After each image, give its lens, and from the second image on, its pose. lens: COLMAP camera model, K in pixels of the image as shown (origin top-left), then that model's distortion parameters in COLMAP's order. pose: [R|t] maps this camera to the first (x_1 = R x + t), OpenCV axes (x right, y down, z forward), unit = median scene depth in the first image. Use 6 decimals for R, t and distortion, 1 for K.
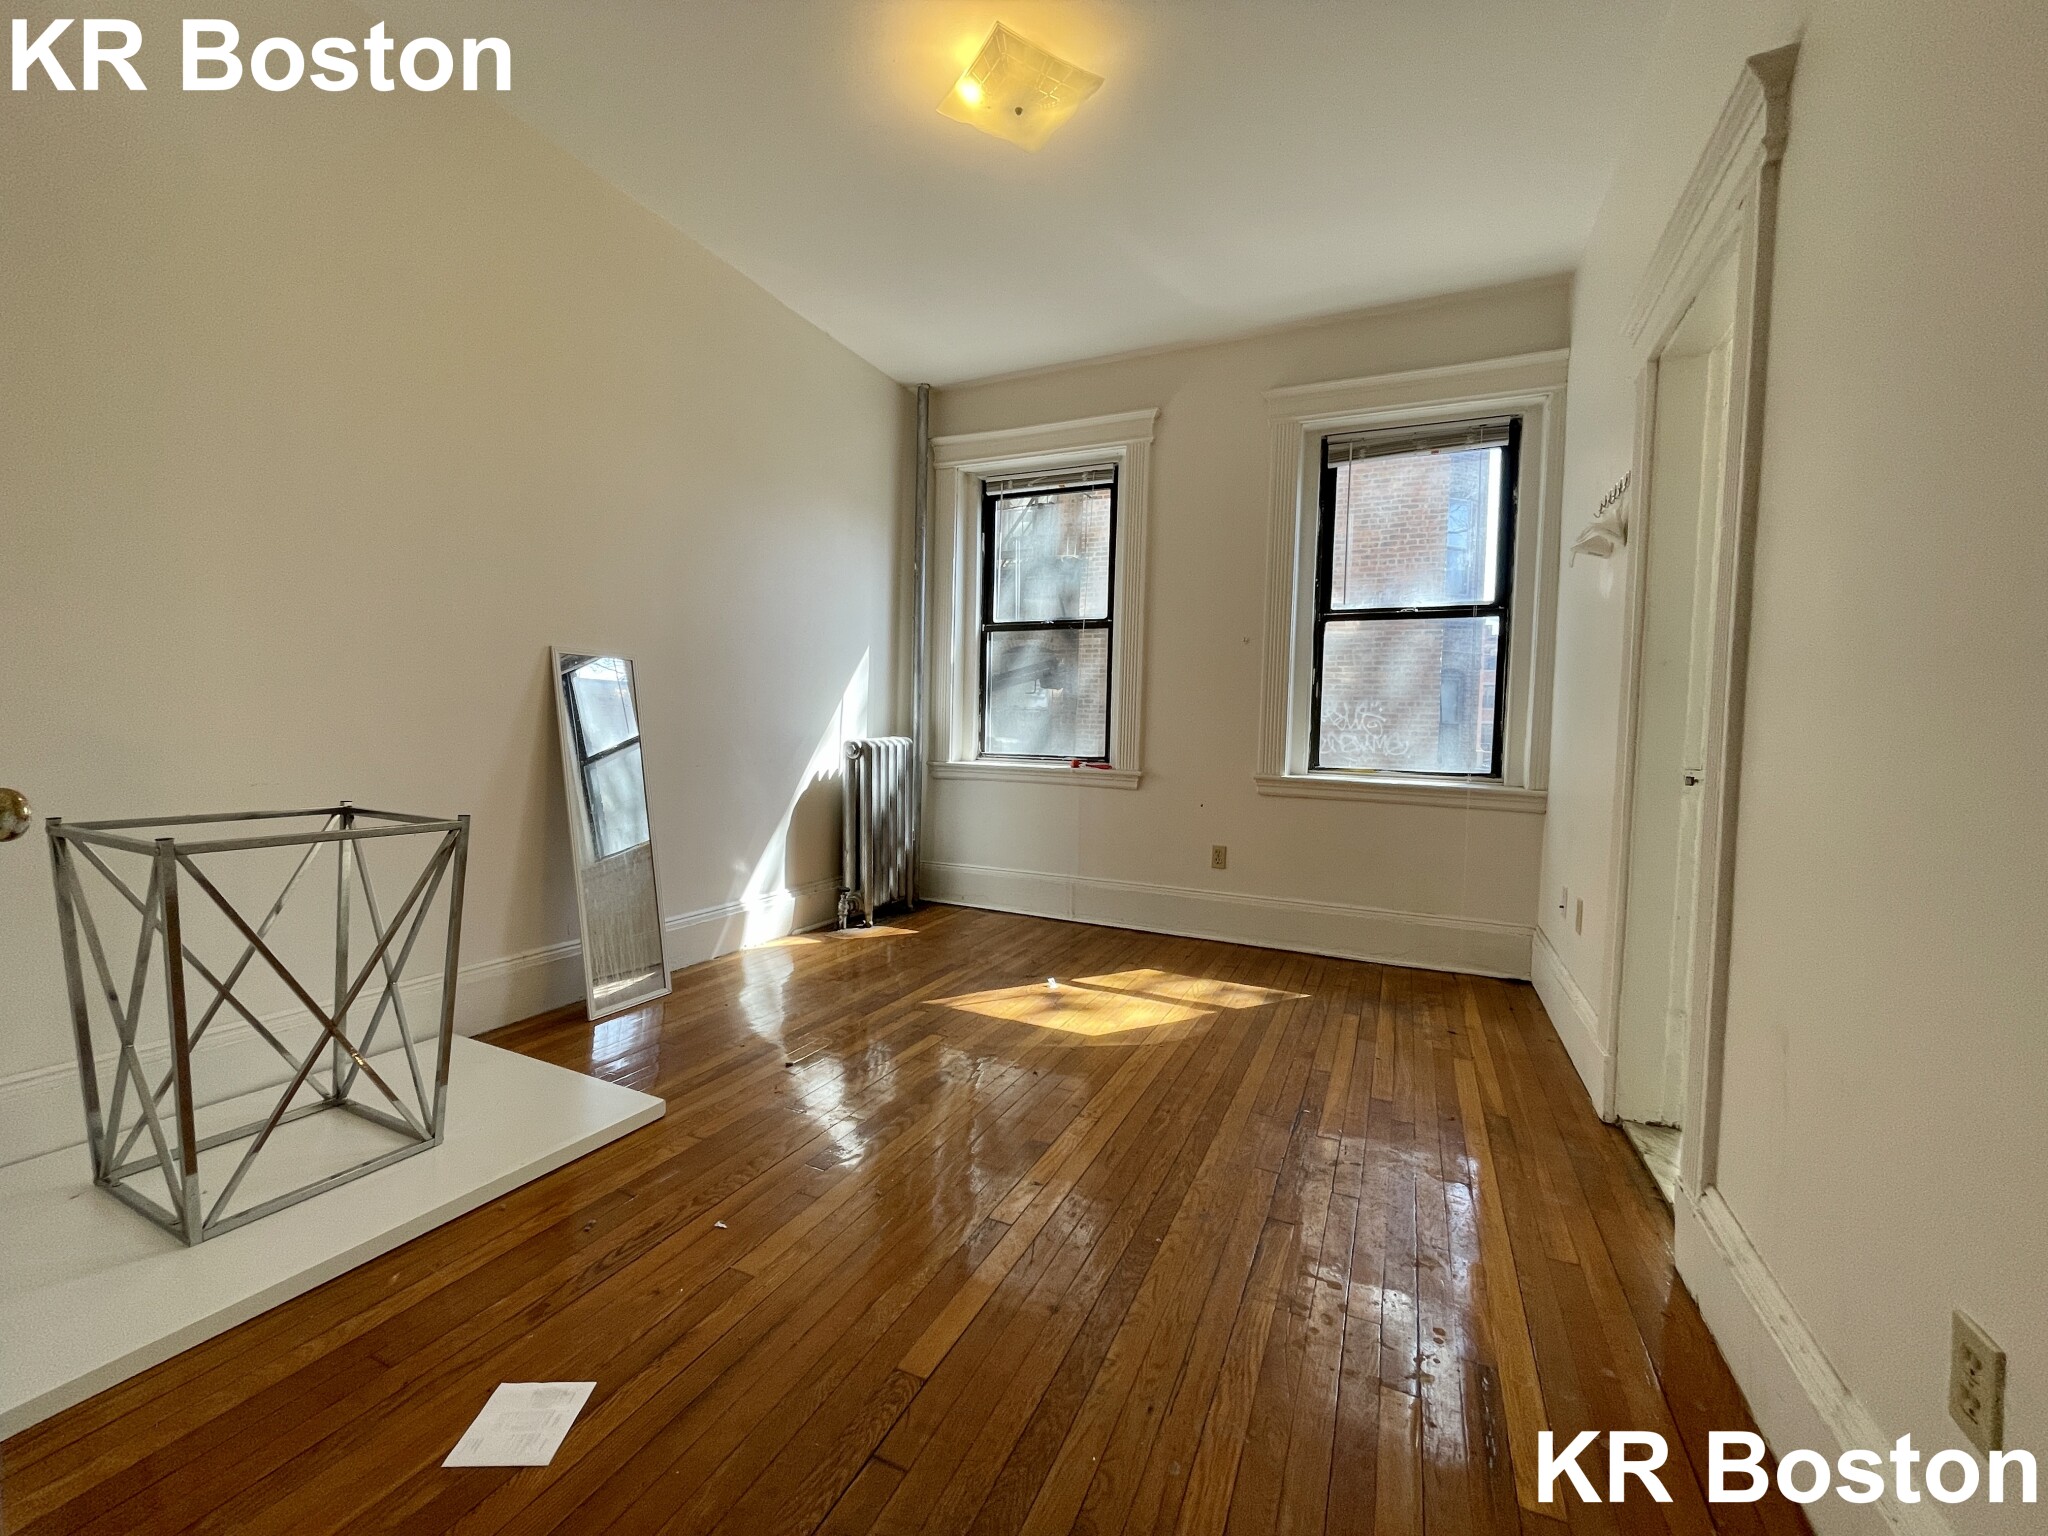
lens RADIAL K [[831.5, 0, 1024.2], [0, 831.5, 764.2], [0, 0, 1]] dist [-0.002663, -0.000002]
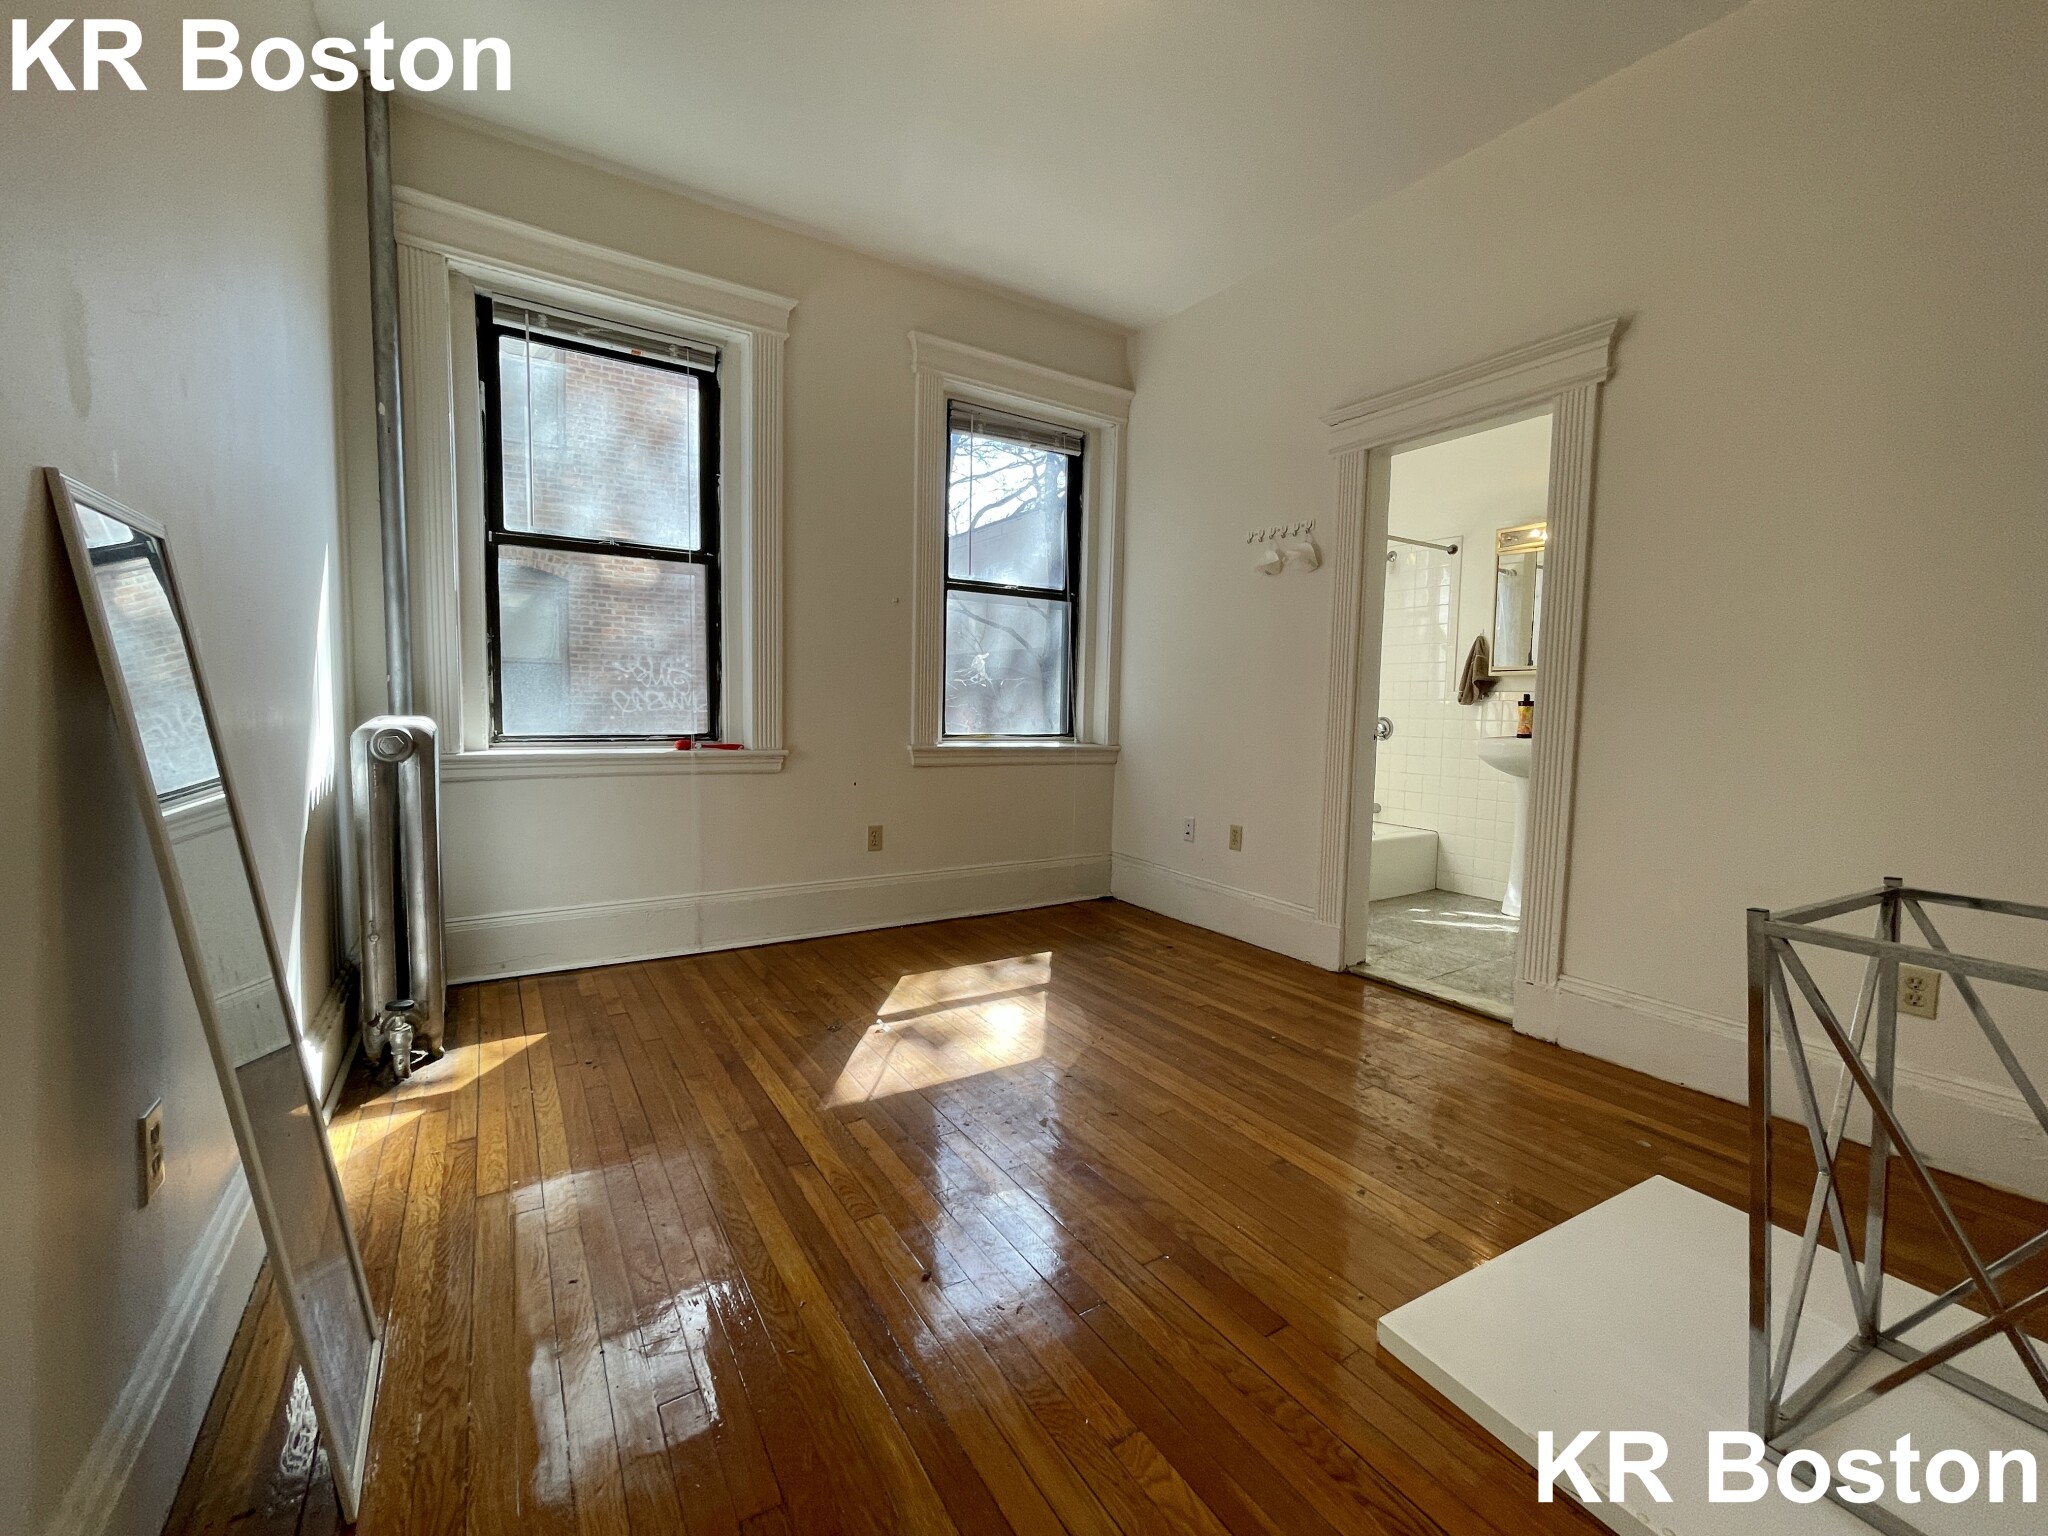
lens RADIAL K [[831.5, 0, 1024.2], [0, 831.5, 764.2], [0, 0, 1]] dist [-0.002663, -0.000002]
pose [[0.536178, -0.079207, 0.840380, -0.455466], [0.027693, 0.996702, 0.076272, -0.035581], [-0.843650, -0.017623, 0.536604, 0.388837]]
